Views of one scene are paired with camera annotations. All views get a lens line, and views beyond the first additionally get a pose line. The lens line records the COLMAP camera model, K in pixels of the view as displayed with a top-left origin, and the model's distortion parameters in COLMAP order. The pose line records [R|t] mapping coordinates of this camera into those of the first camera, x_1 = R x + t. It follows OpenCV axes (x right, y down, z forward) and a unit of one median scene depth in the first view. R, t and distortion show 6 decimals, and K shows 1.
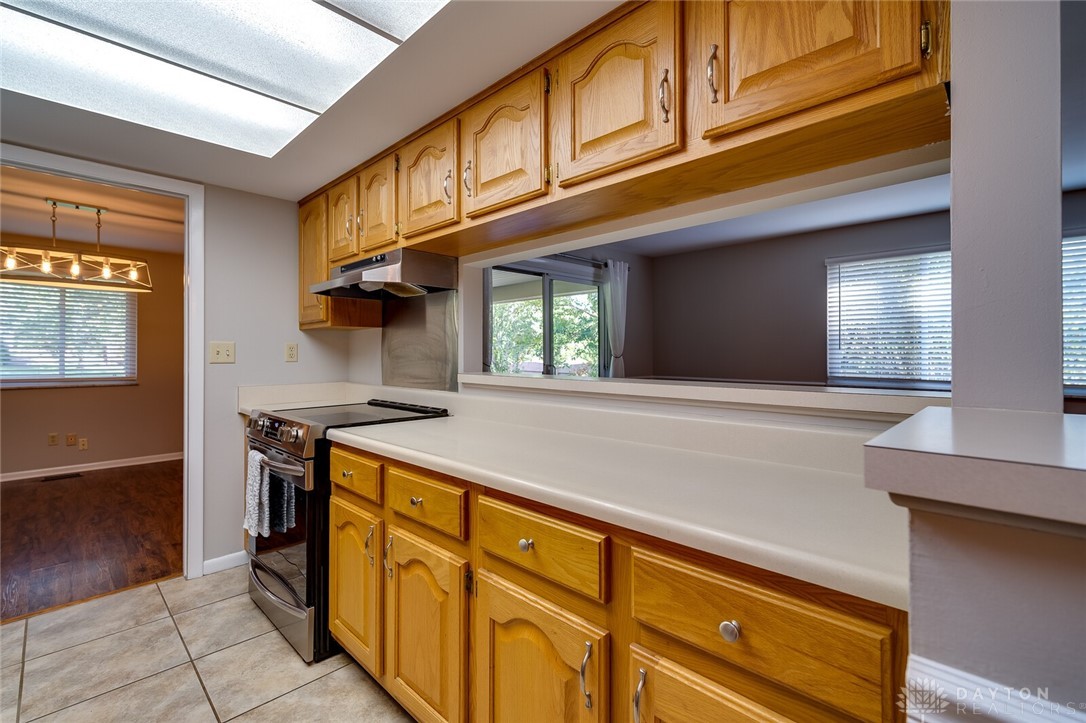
lens RADIAL K [[485.1, 0, 546.6], [0, 485.1, 355.5], [0, 0, 1]] dist [0.025848, -0.000014]
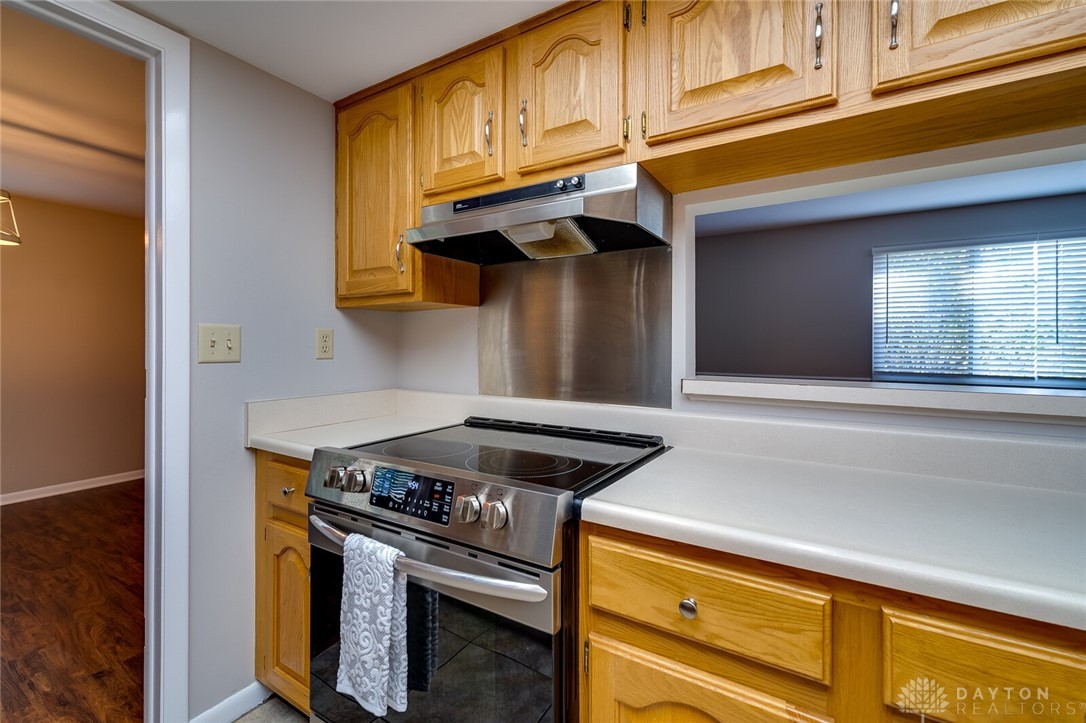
lens RADIAL K [[450.0, 0, 545.8], [0, 450.0, 352.9], [0, 0, 1]] dist [0.002486, -0.000262]
pose [[0.969052, 0.000891, 0.246856, -0.403773], [-0.002752, 0.999970, 0.007194, 0.000152], [-0.246842, -0.007651, 0.969026, 0.387200]]
